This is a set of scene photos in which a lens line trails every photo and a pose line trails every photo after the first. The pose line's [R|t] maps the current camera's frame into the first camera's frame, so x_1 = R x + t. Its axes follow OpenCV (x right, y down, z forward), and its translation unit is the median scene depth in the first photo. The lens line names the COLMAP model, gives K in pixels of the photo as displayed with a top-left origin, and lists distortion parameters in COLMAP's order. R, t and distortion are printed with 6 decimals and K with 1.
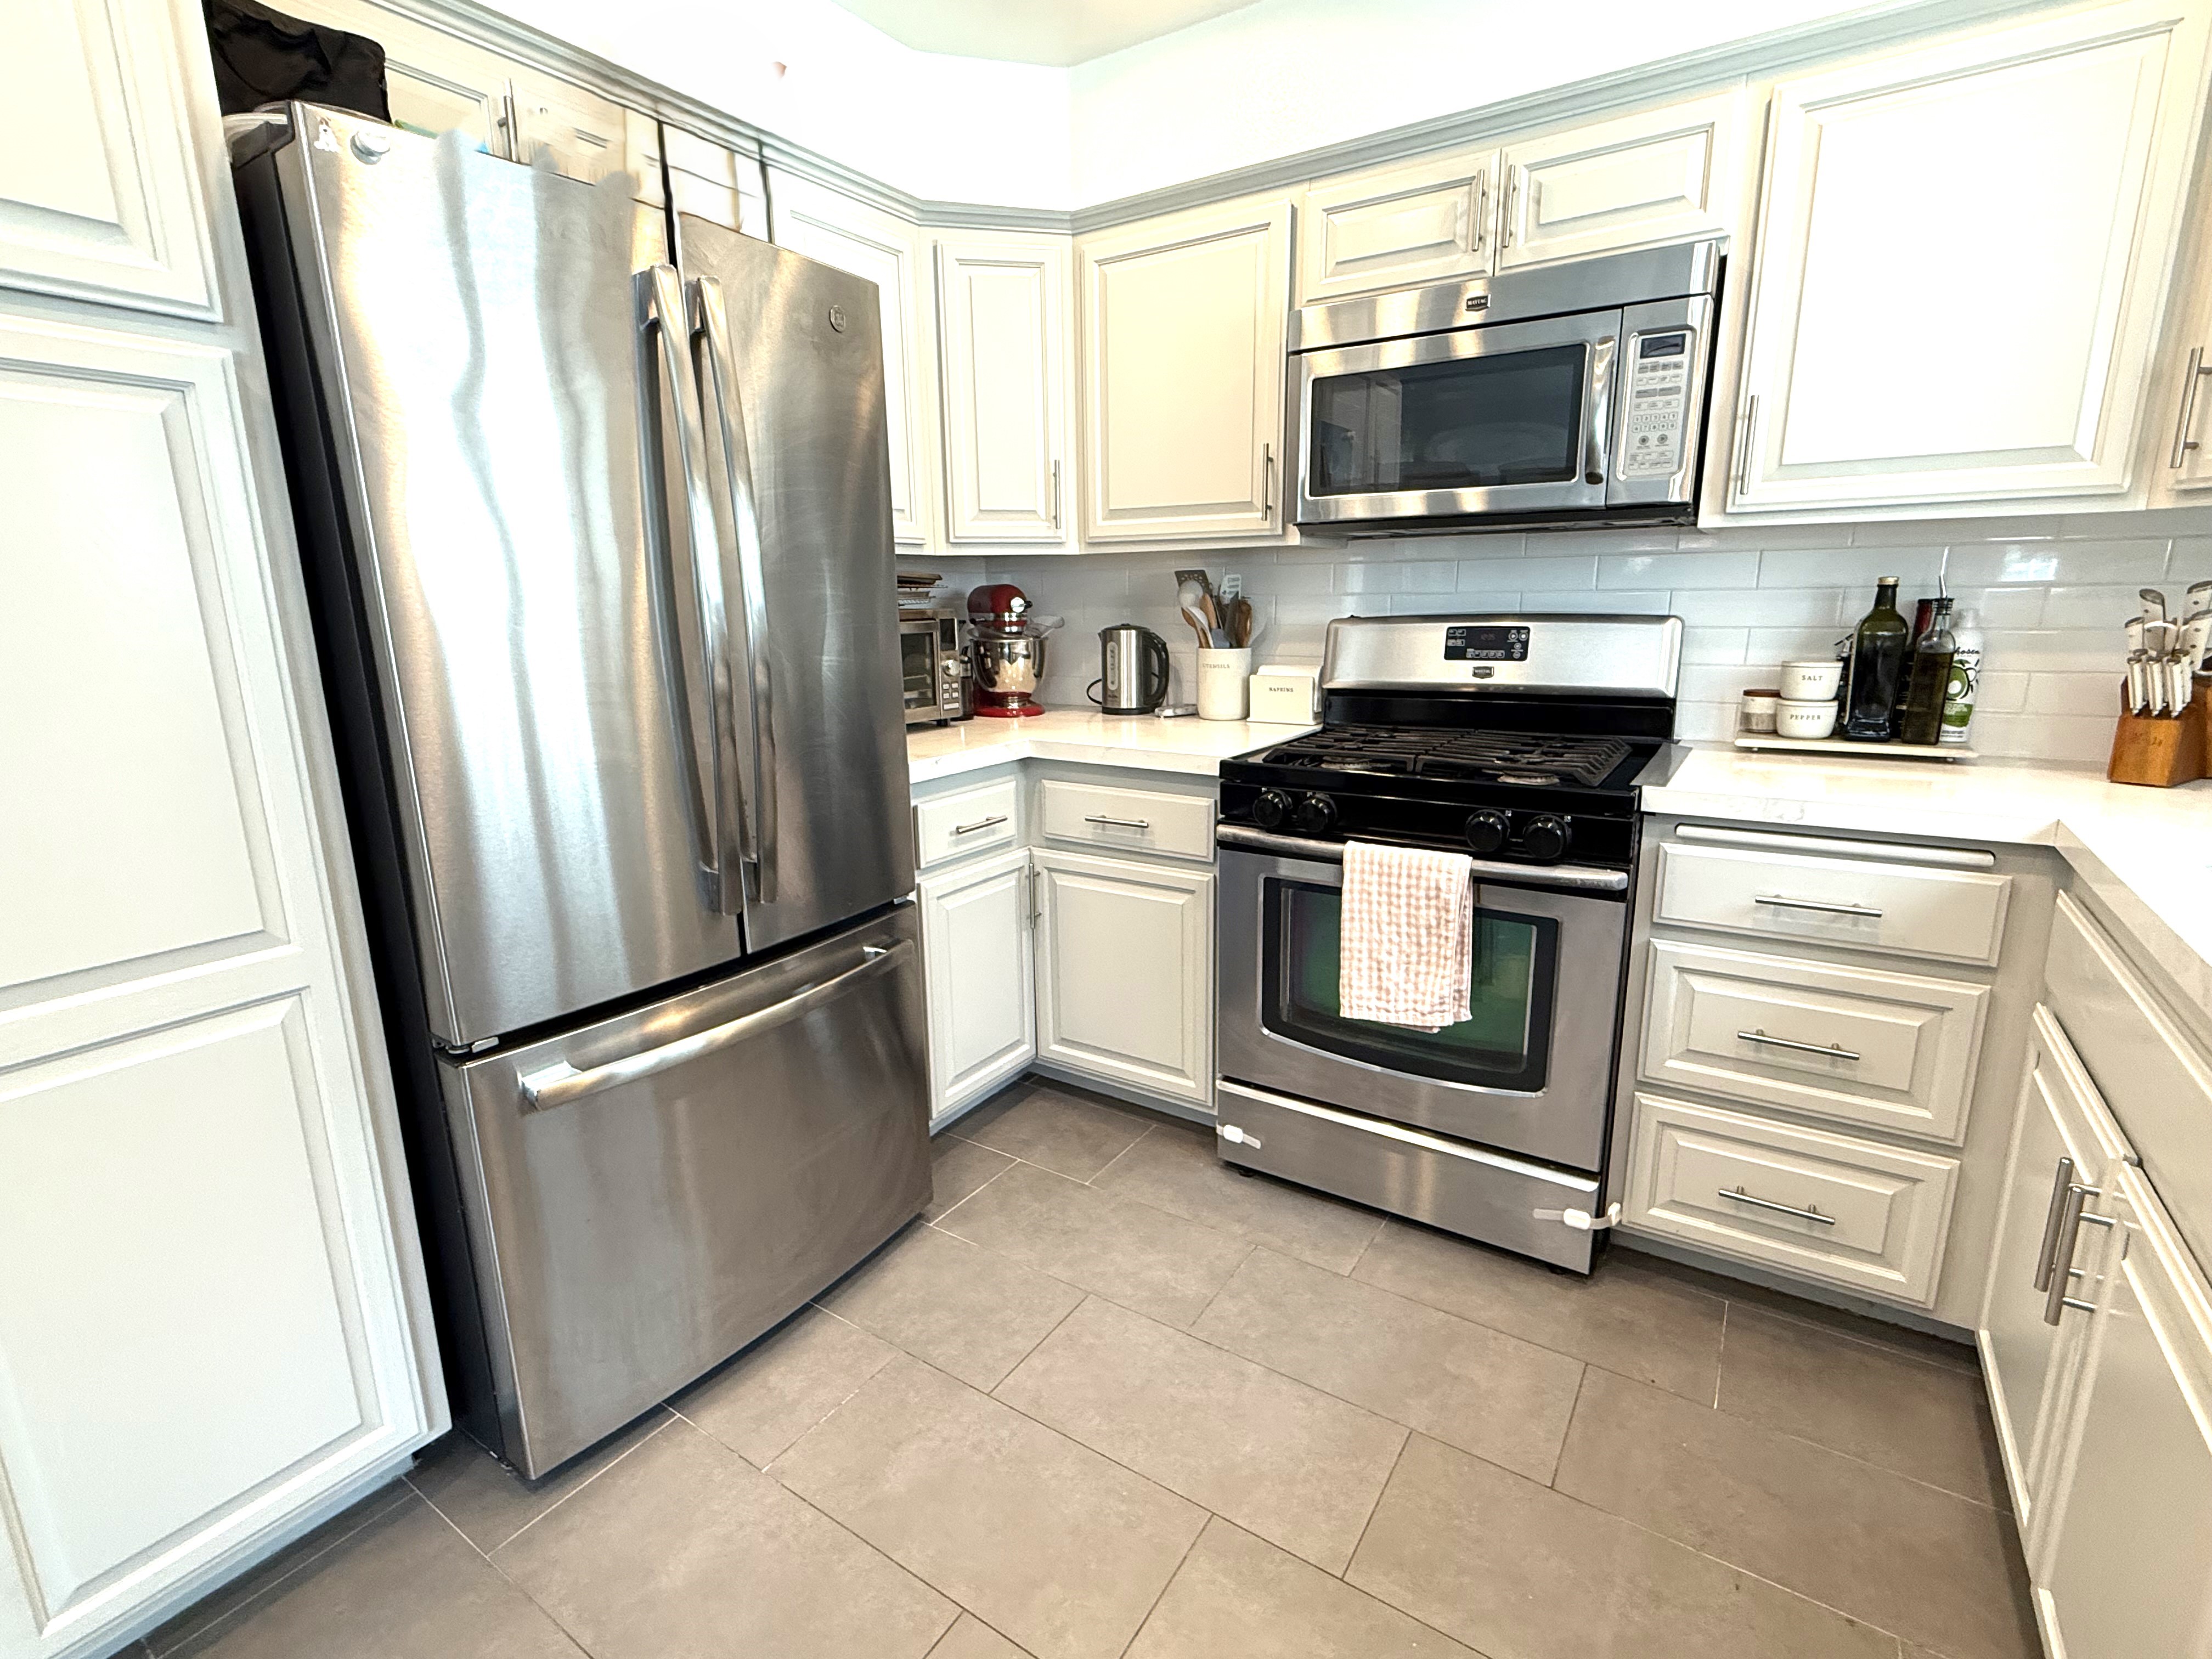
lens RADIAL K [[1028.9, 0, 1103.6], [0, 1028.9, 832.6], [0, 0, 1]] dist [-0.003901, 0.000270]
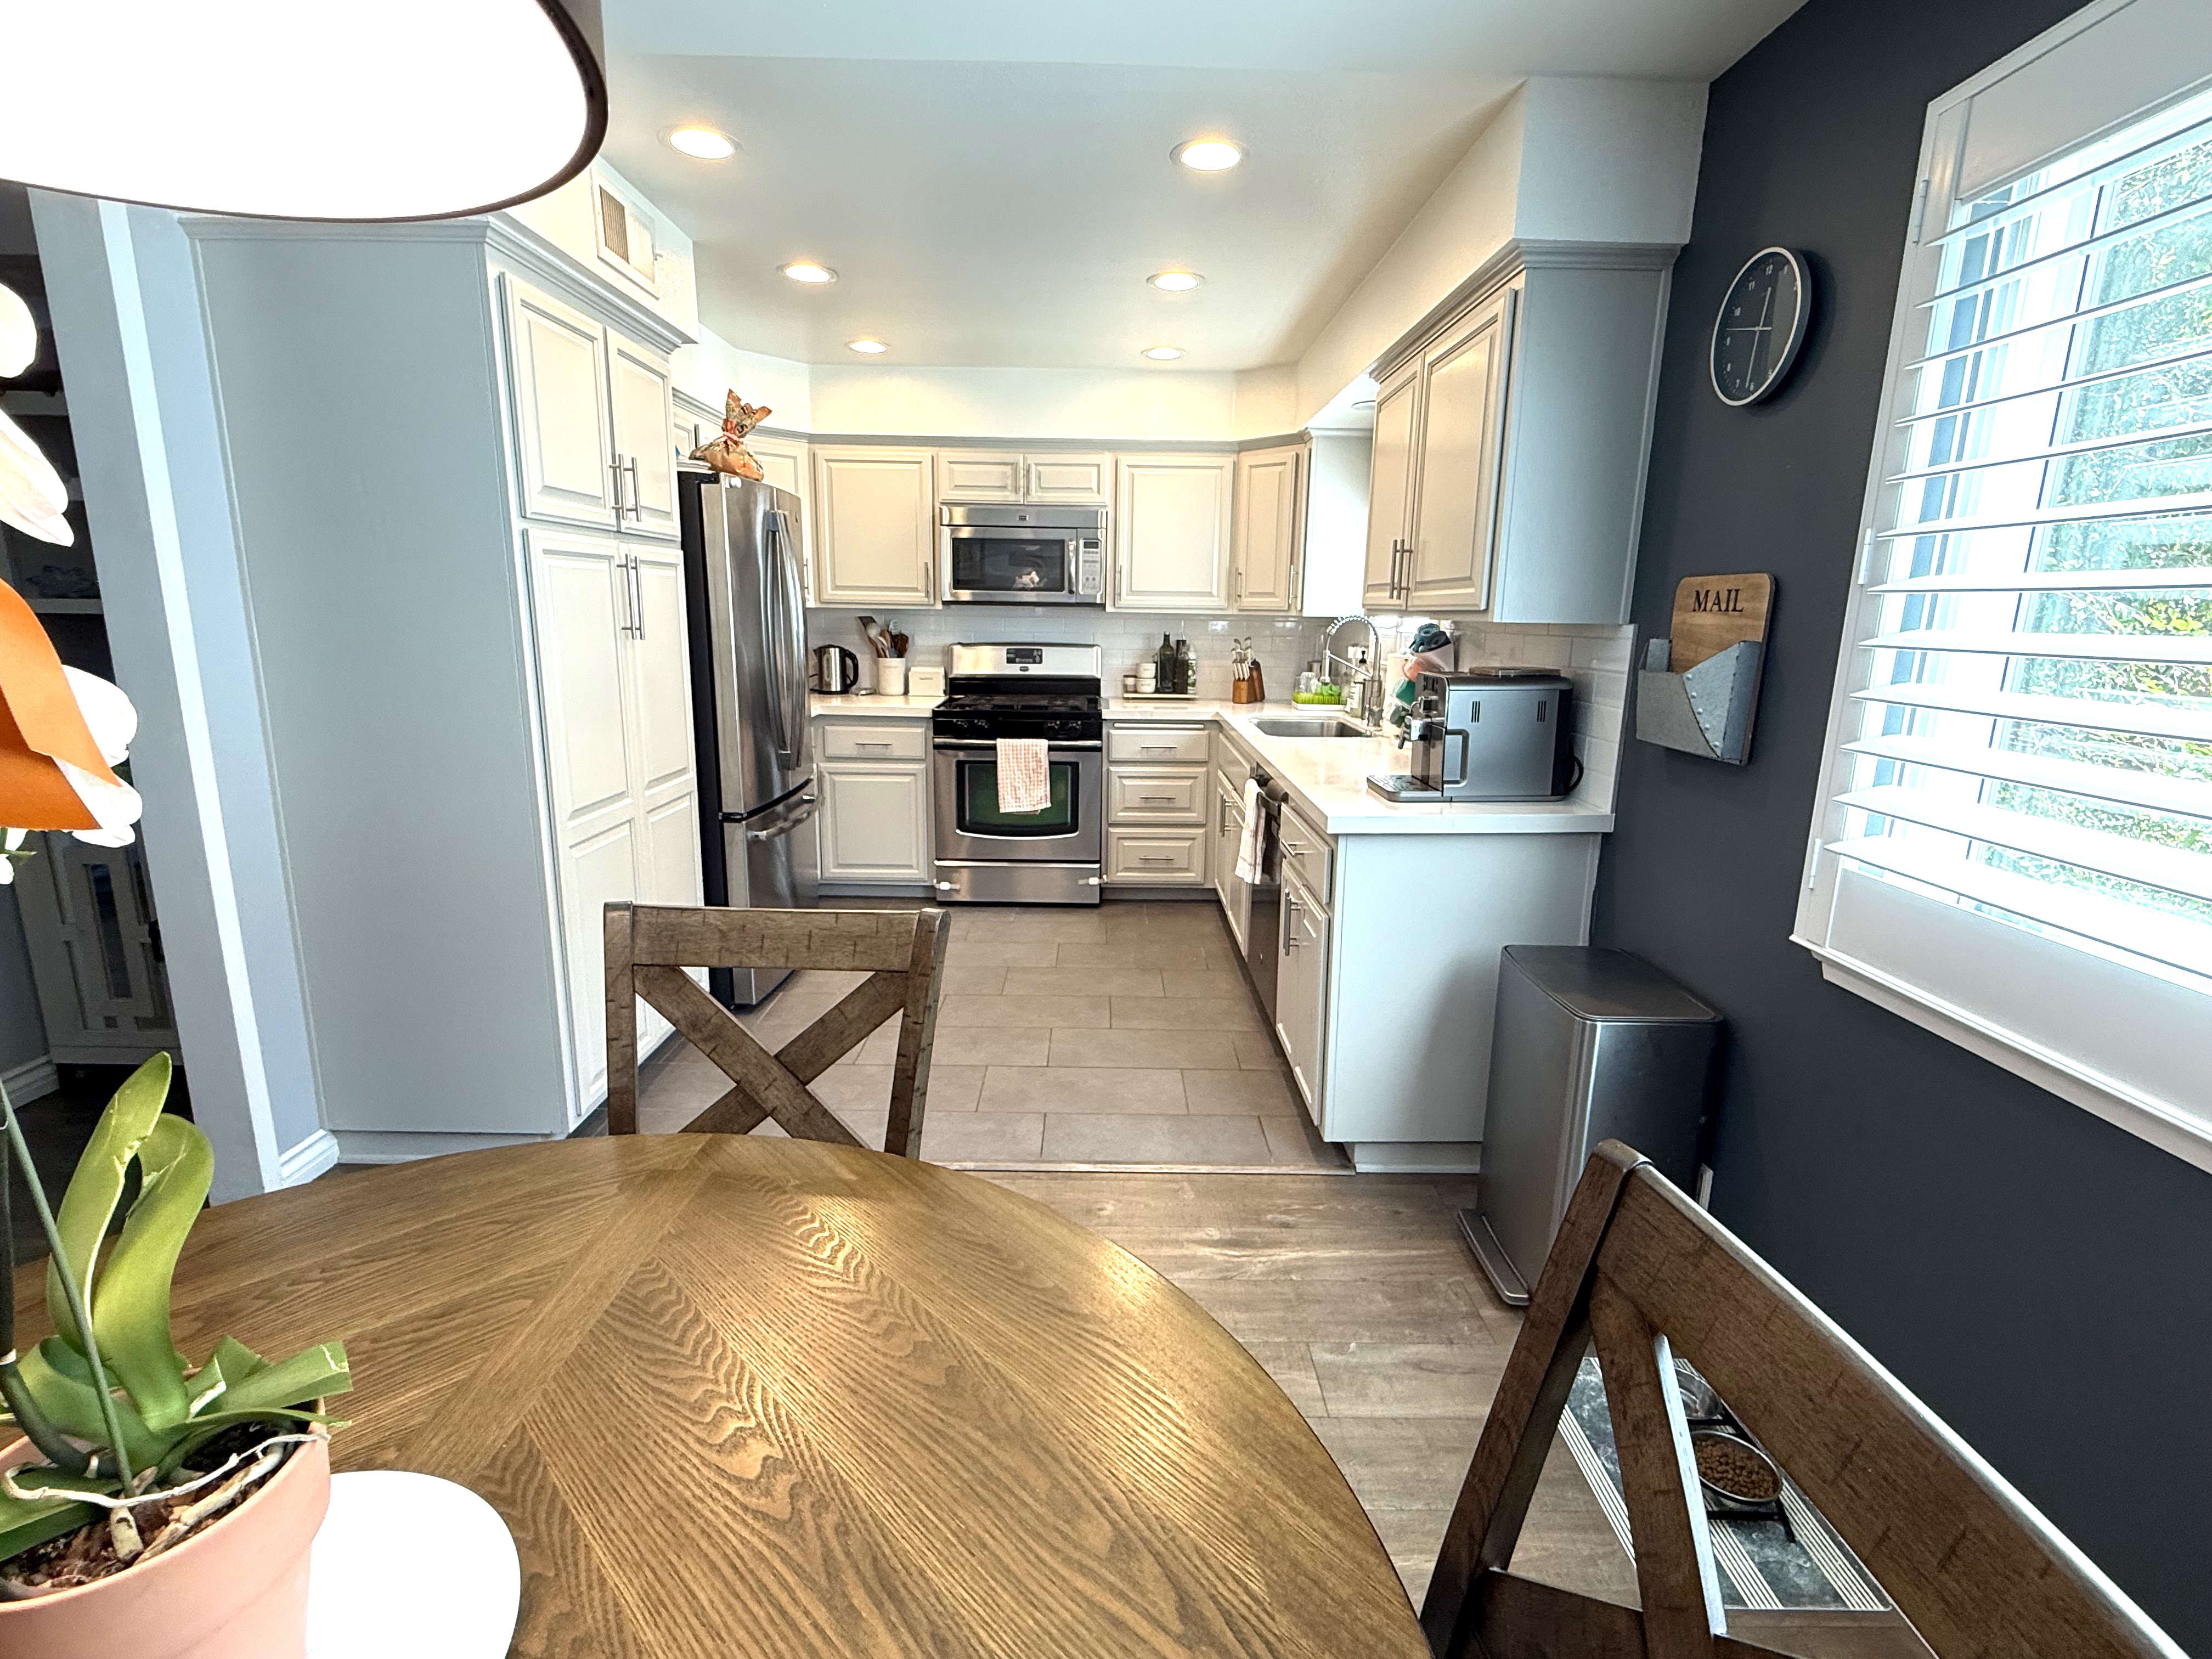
lens RADIAL K [[1028.9, 0, 1104.3], [0, 1028.9, 830.7], [0, 0, 1]] dist [-0.003901, 0.000270]
pose [[0.829661, -0.092108, 0.550617, -0.897507], [0.096876, 0.995086, 0.020487, 0.197071], [-0.549798, 0.036345, 0.834507, -1.132878]]
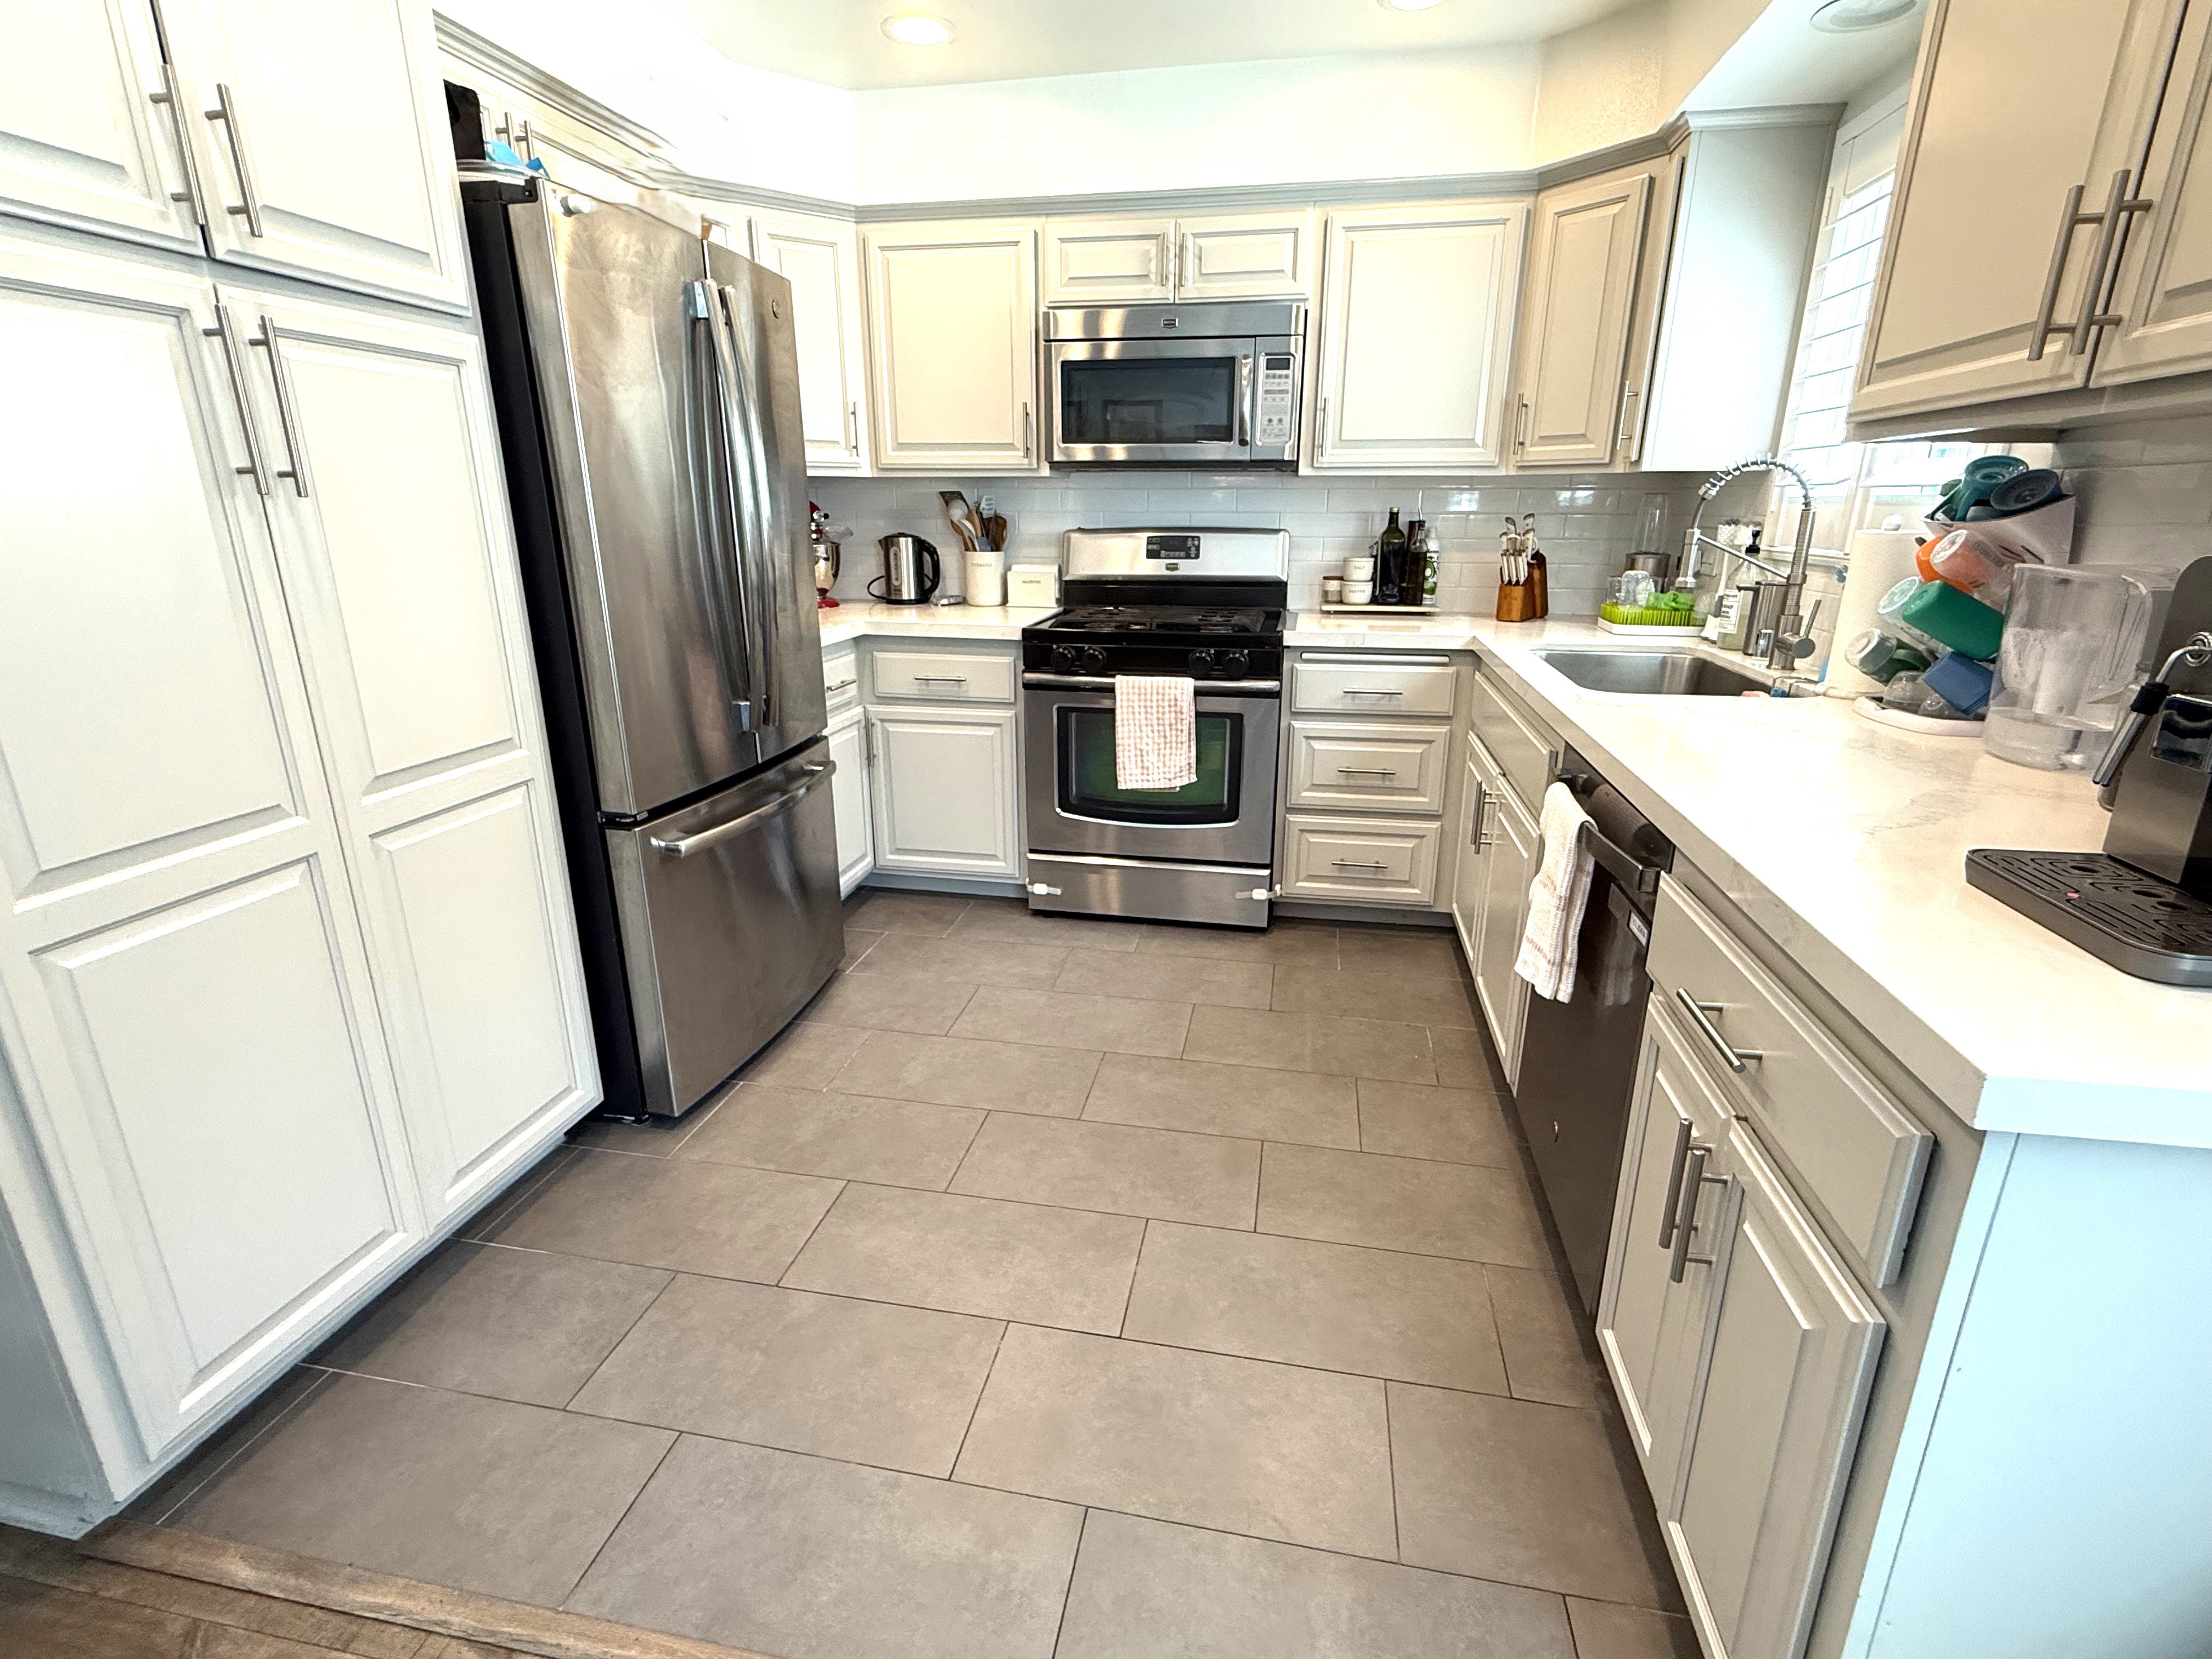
lens RADIAL K [[1028.9, 0, 1102.3], [0, 1028.9, 833.1], [0, 0, 1]] dist [-0.003901, 0.000270]
pose [[0.924087, -0.100237, 0.368804, -0.381115], [0.070111, 0.993078, 0.094236, 0.097161], [-0.375697, -0.061225, 0.924718, -0.446648]]
